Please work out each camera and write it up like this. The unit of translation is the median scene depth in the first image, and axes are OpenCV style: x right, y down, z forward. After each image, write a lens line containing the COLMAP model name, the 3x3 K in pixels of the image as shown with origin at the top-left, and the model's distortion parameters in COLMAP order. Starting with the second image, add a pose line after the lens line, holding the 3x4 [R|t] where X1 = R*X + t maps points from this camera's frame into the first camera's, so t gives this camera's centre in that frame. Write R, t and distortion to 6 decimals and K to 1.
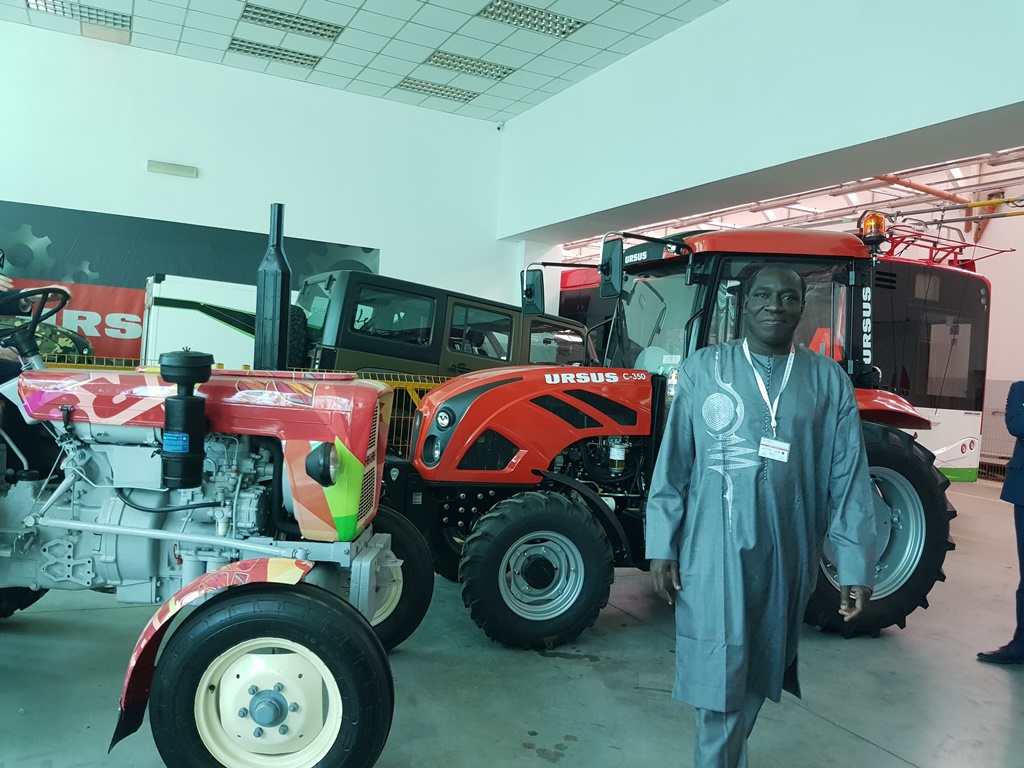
lens RADIAL K [[819.6, 0, 512.0], [0, 819.6, 384.0], [0, 0, 1]] dist [0.001205, -0.001614]
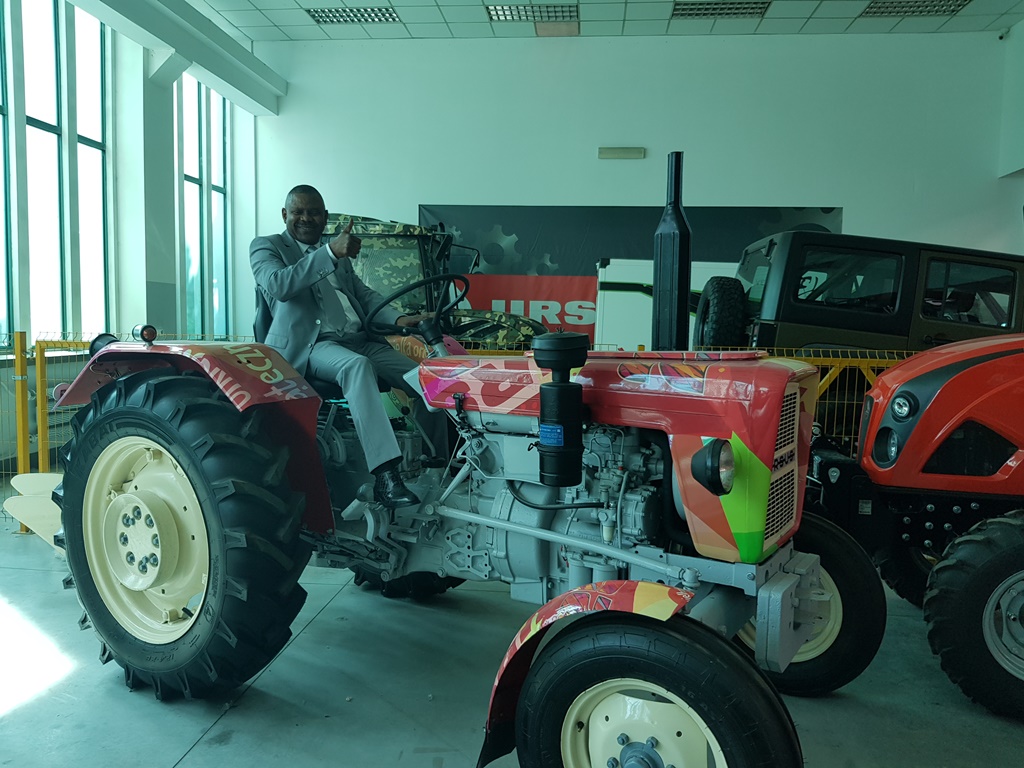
lens RADIAL K [[813.1, 0, 512.0], [0, 813.1, 398.3], [0, 0, 1]] dist [0.078292, -0.142675]
pose [[0.845716, -0.000437, -0.533634, 0.024564], [0.022889, 0.999109, 0.035457, -0.000745], [0.533143, -0.042201, 0.844972, 0.208905]]
